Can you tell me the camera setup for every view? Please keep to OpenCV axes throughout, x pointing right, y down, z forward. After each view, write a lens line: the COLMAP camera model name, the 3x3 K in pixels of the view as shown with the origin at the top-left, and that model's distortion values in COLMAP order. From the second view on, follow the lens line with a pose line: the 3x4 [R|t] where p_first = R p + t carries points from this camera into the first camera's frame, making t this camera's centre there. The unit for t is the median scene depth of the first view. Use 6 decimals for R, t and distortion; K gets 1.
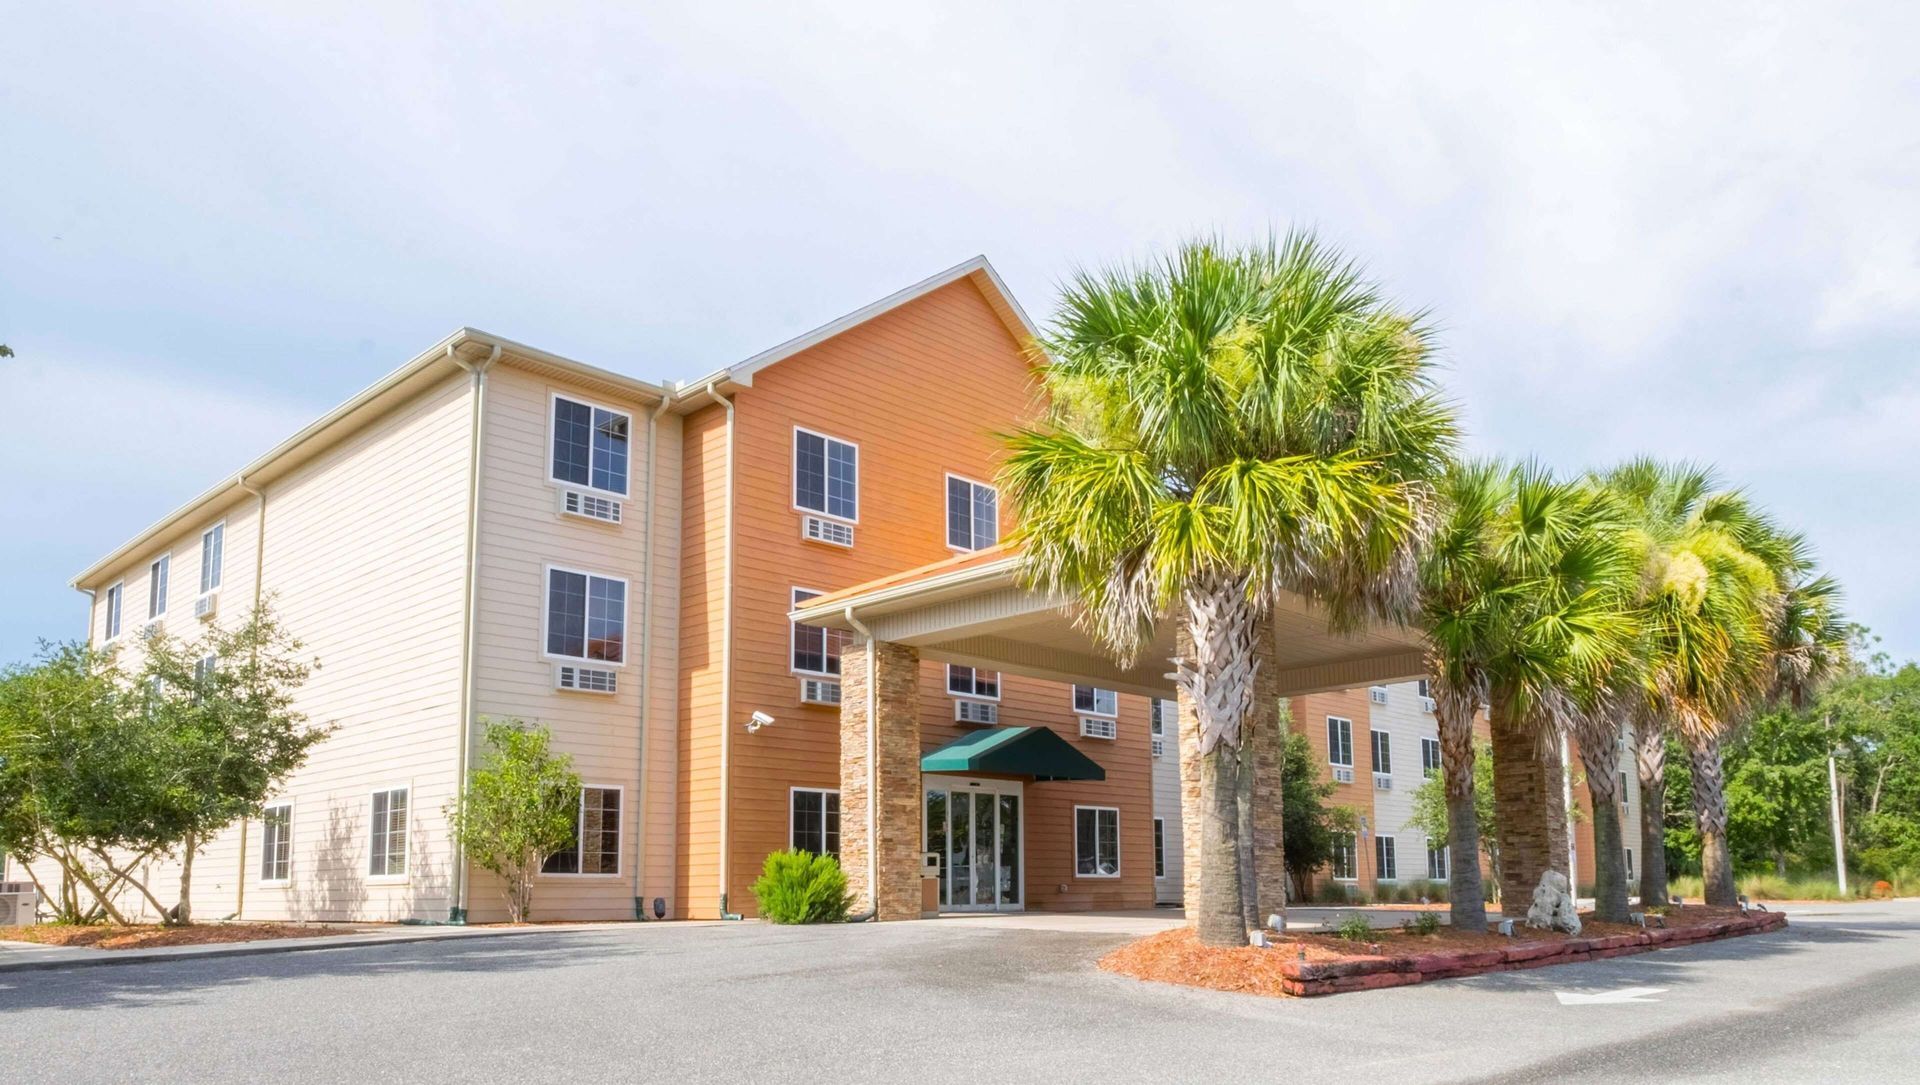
lens RADIAL K [[1369.4, 0, 963.3], [0, 1369.4, 677.2], [0, 0, 1]] dist [-0.031094, 0.002121]
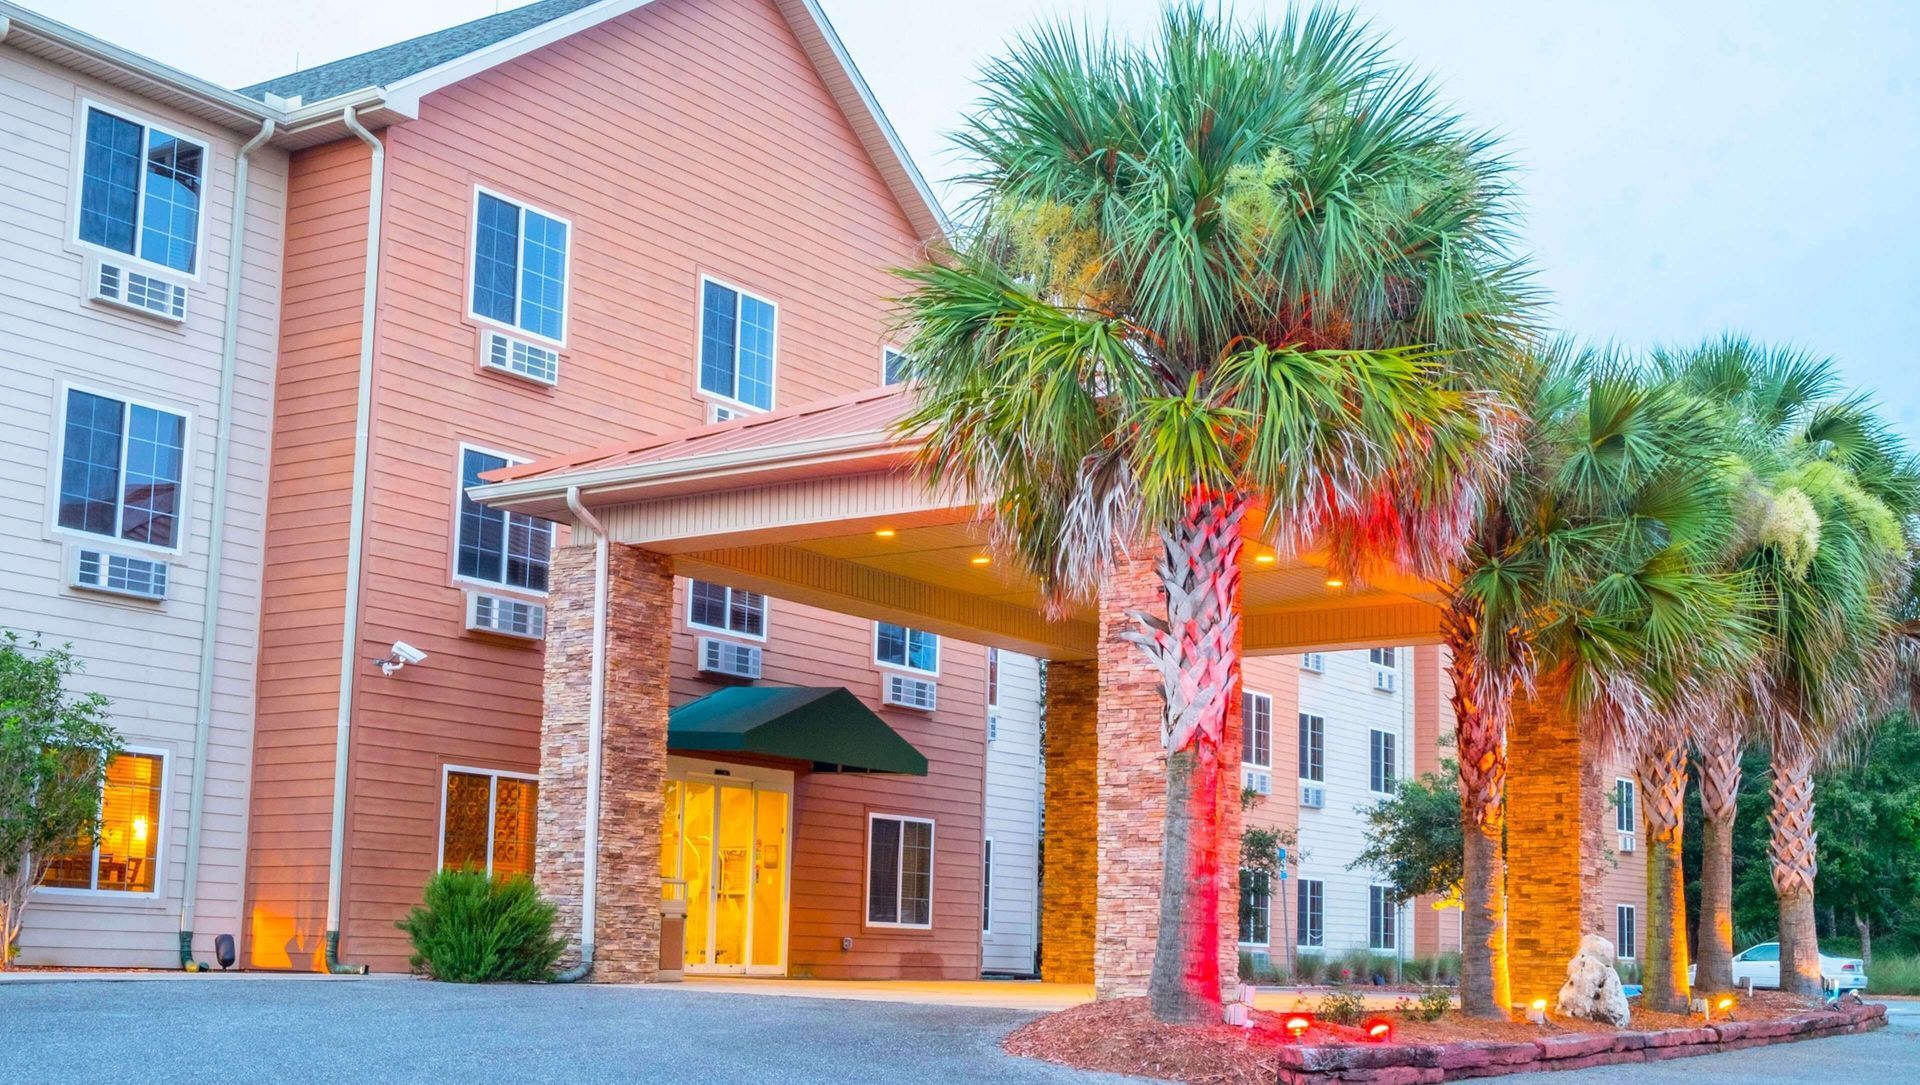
lens RADIAL K [[2448.1, 0, 961.0], [0, 2448.1, 538.5], [0, 0, 1]] dist [-0.102571, 0.000000]
pose [[0.980489, 0.061359, 0.186755, -0.109945], [-0.058224, 0.998056, -0.022230, -0.011581], [-0.187756, 0.010923, 0.982155, -0.135469]]
